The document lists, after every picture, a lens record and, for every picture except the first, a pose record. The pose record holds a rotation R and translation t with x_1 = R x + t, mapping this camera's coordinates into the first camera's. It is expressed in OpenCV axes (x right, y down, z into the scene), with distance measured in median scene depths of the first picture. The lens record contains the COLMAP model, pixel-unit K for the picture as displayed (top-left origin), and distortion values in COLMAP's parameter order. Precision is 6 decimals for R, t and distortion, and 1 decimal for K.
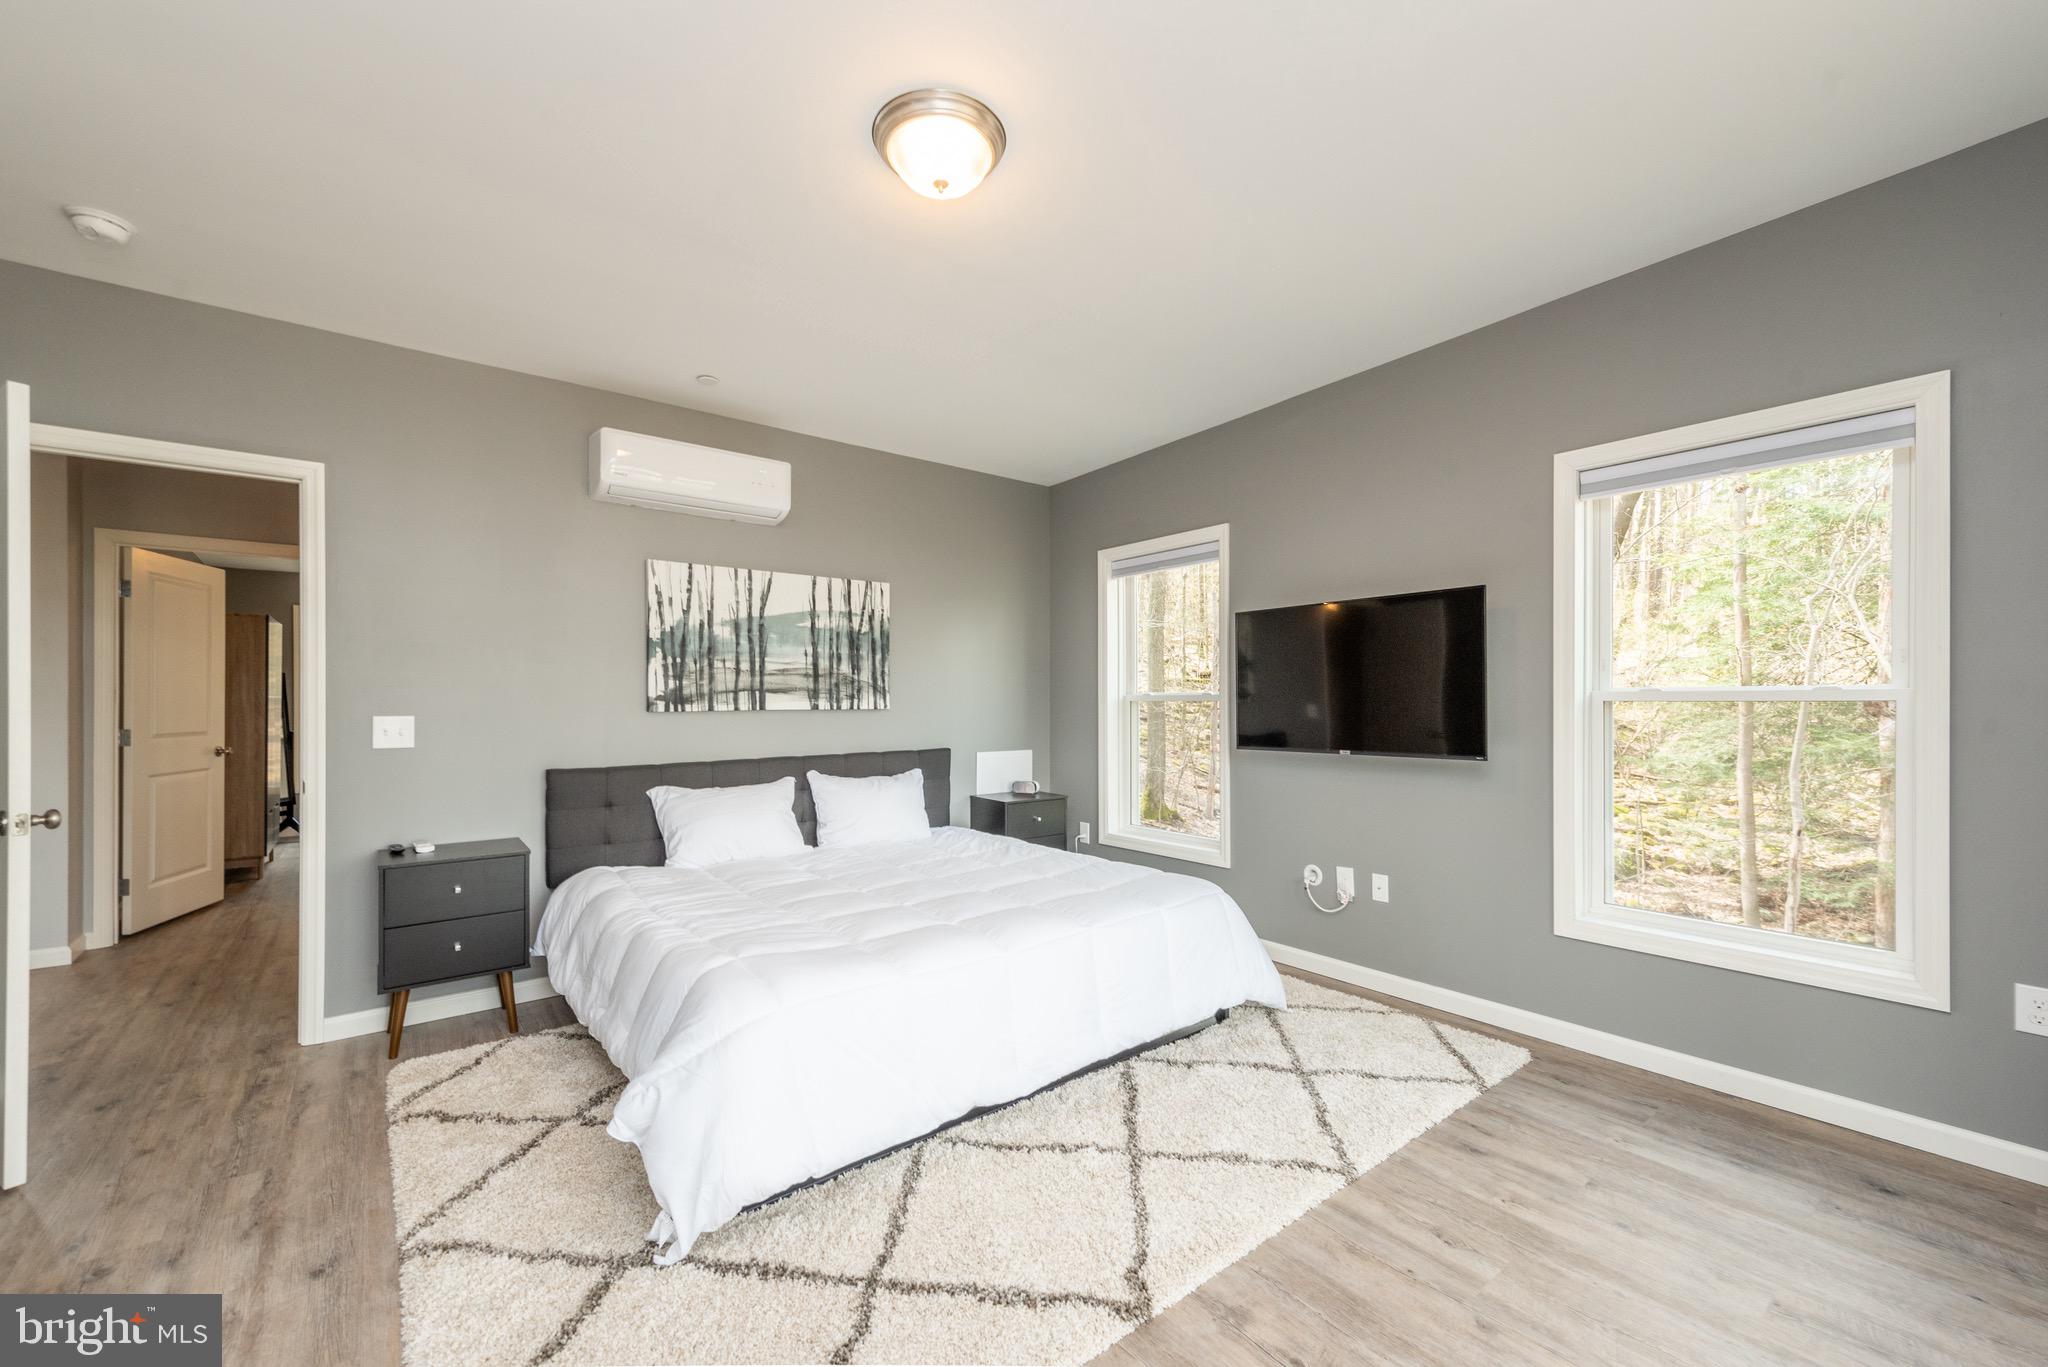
lens RADIAL K [[817.4, 0, 1039.9], [0, 817.4, 696.7], [0, 0, 1]] dist [0.014547, -0.002136]
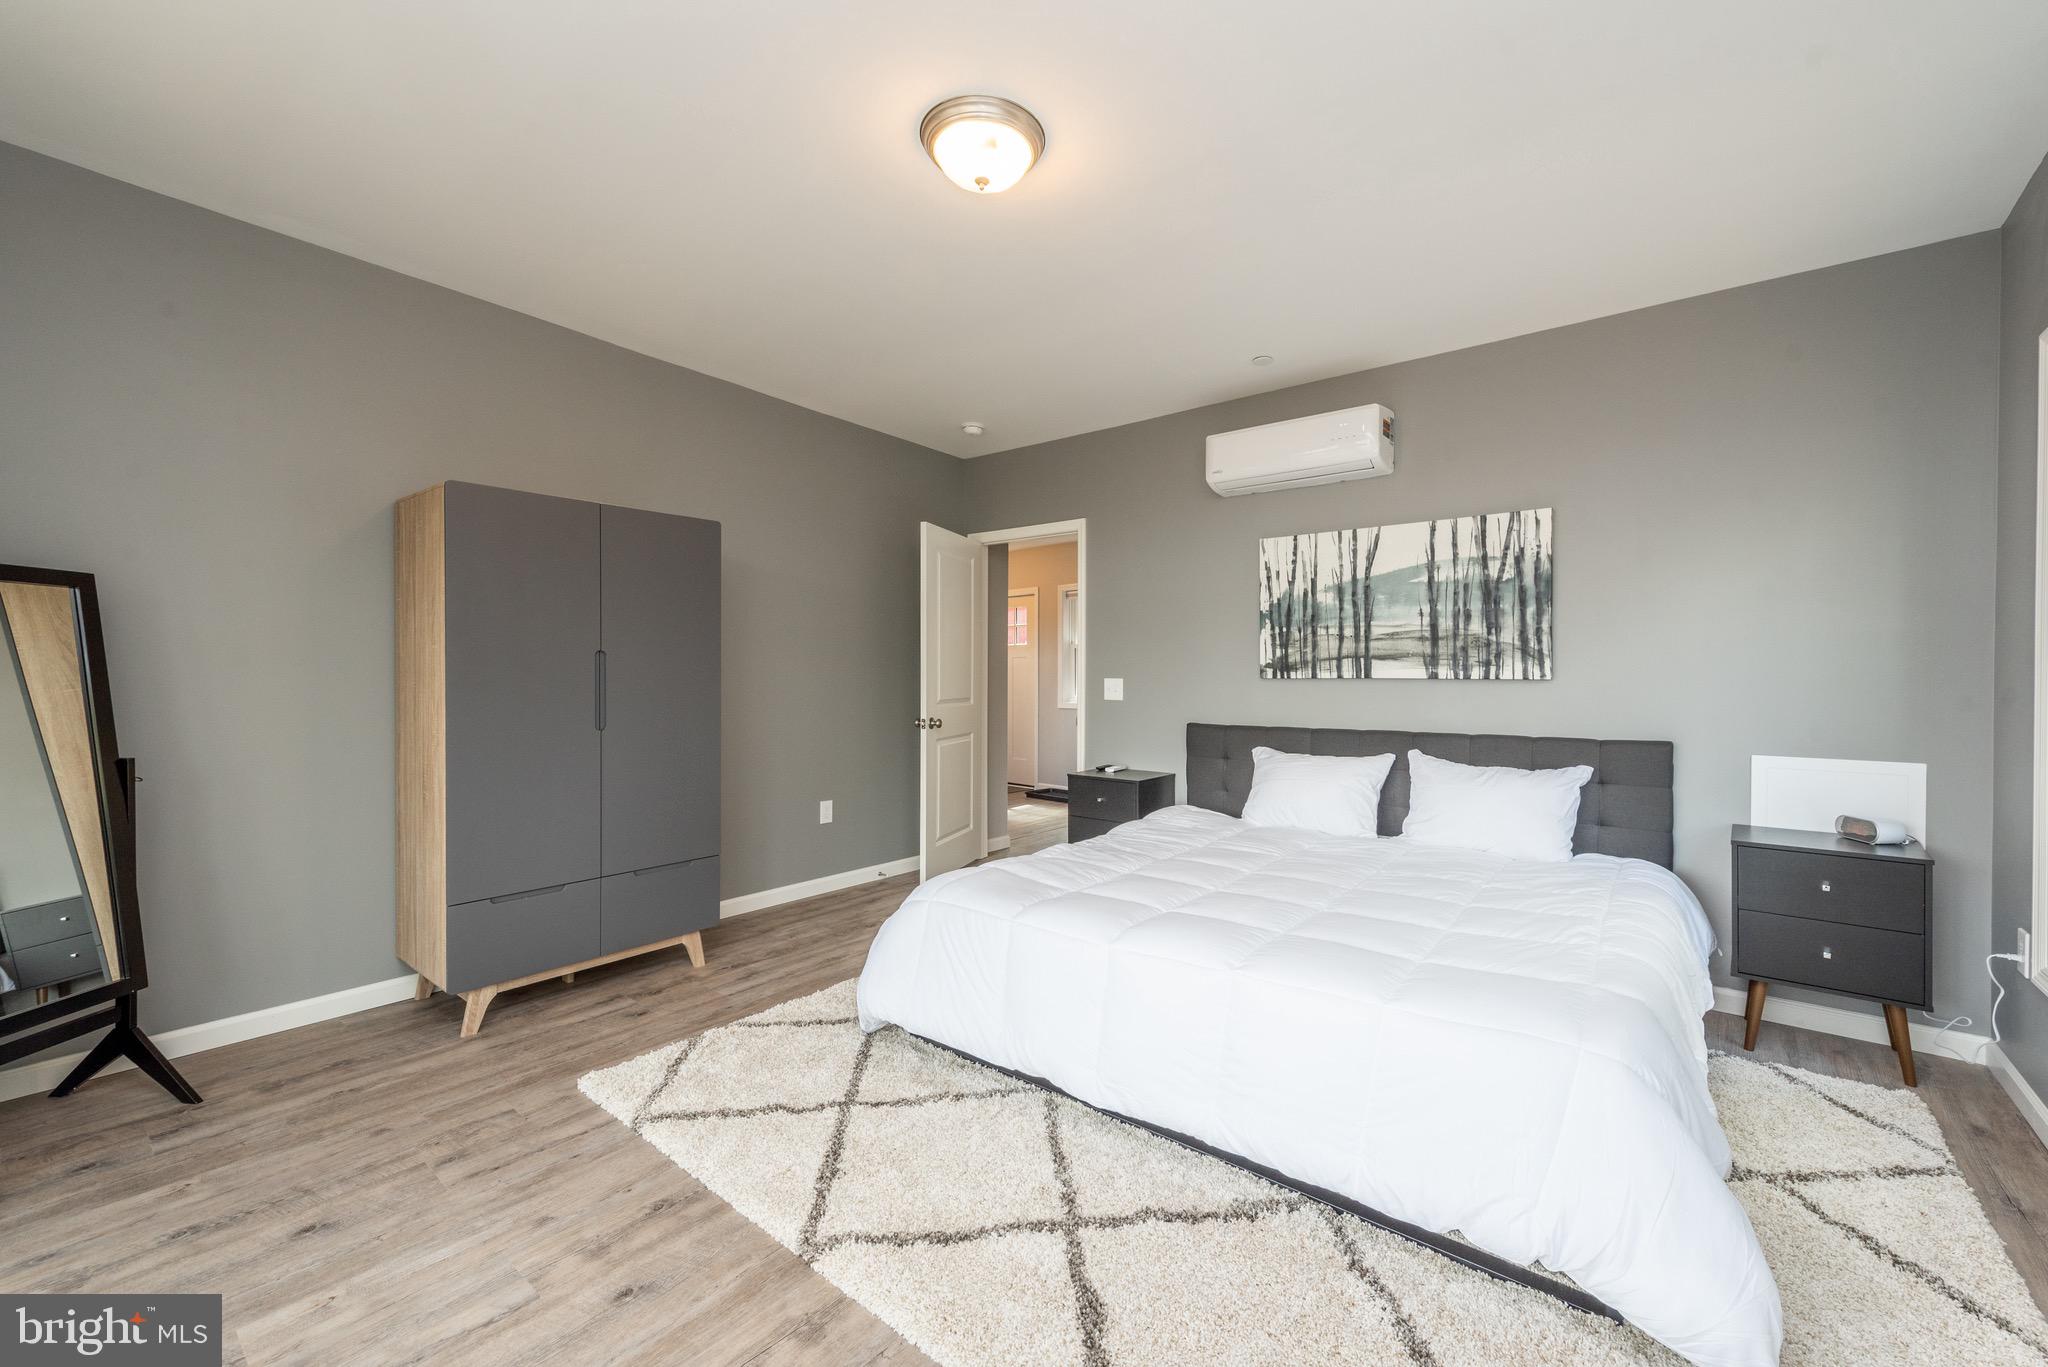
lens RADIAL K [[817.4, 0, 1028.8], [0, 817.4, 671.2], [0, 0, 1]] dist [0.014547, -0.002136]
pose [[0.202047, 0.000585, -0.979376, 0.491242], [0.001086, 0.999999, 0.000822, 0.007161], [0.979375, -0.001229, 0.202046, 0.438025]]
